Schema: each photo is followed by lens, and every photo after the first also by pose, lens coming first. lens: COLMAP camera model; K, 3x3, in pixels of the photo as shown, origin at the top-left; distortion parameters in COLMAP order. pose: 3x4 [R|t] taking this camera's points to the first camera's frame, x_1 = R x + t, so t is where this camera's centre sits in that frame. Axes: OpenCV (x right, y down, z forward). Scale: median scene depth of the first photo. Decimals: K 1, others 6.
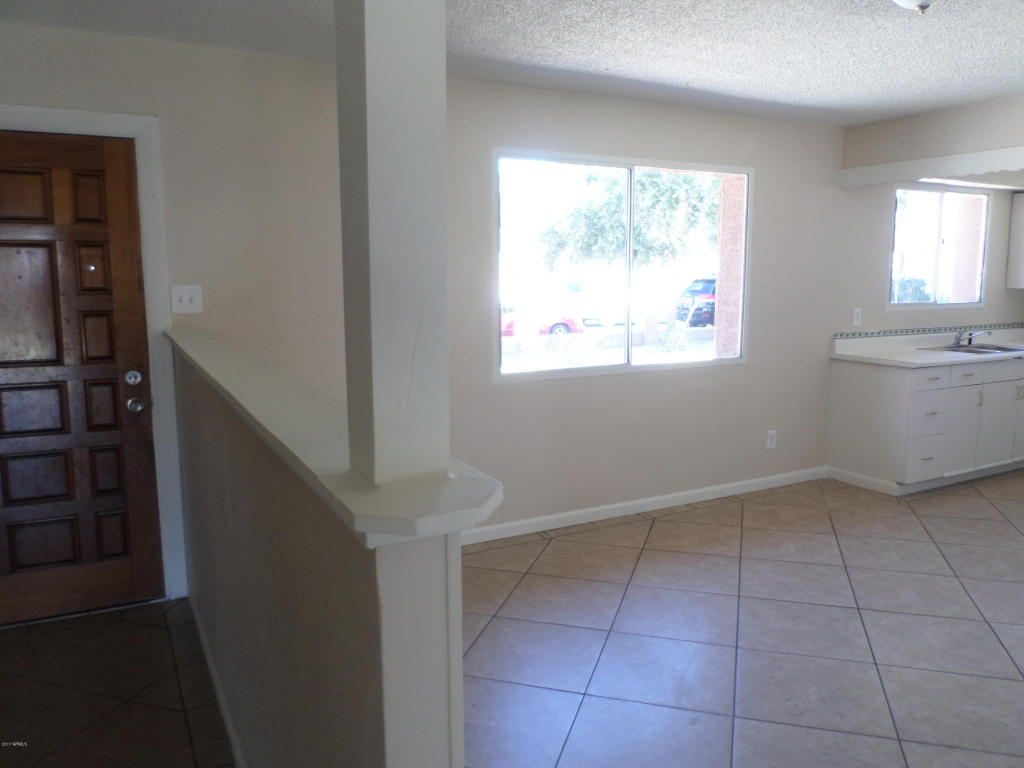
lens RADIAL K [[762.1, 0, 537.7], [0, 762.1, 374.5], [0, 0, 1]] dist [-0.017980, -0.009532]
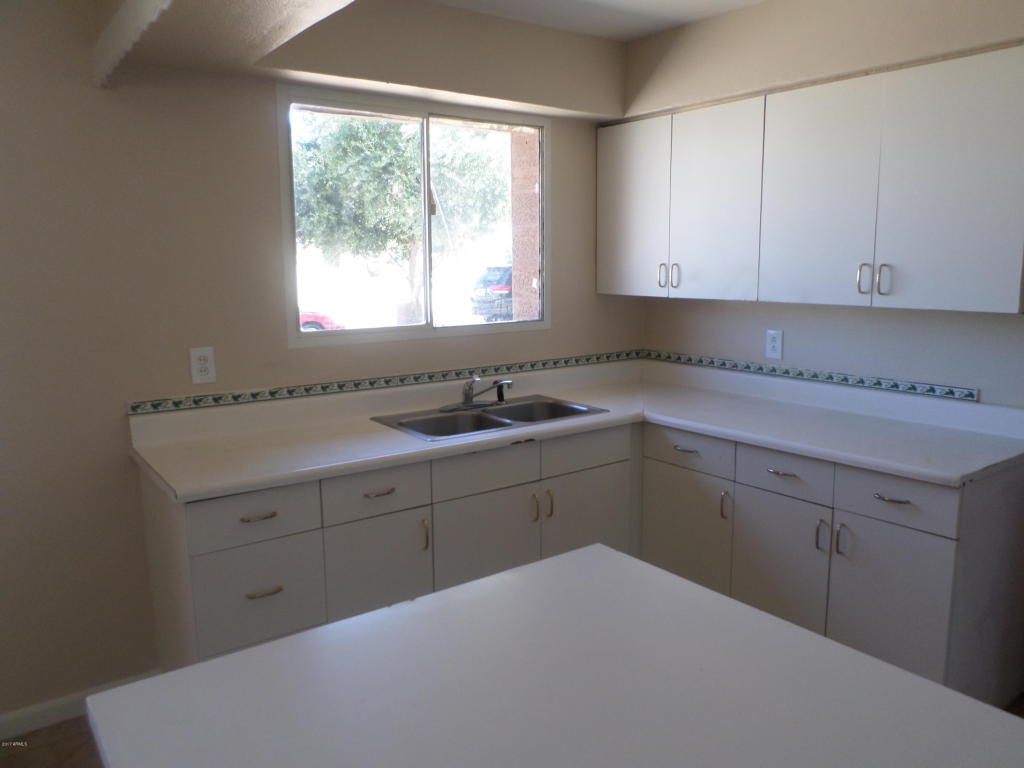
lens RADIAL K [[762.1, 0, 517.7], [0, 762.1, 385.3], [0, 0, 1]] dist [-0.017980, -0.009532]
pose [[0.993319, -0.024155, 0.112846, 0.510333], [0.020468, 0.999222, 0.033721, -0.067661], [-0.113573, -0.031186, 0.993040, 0.439529]]
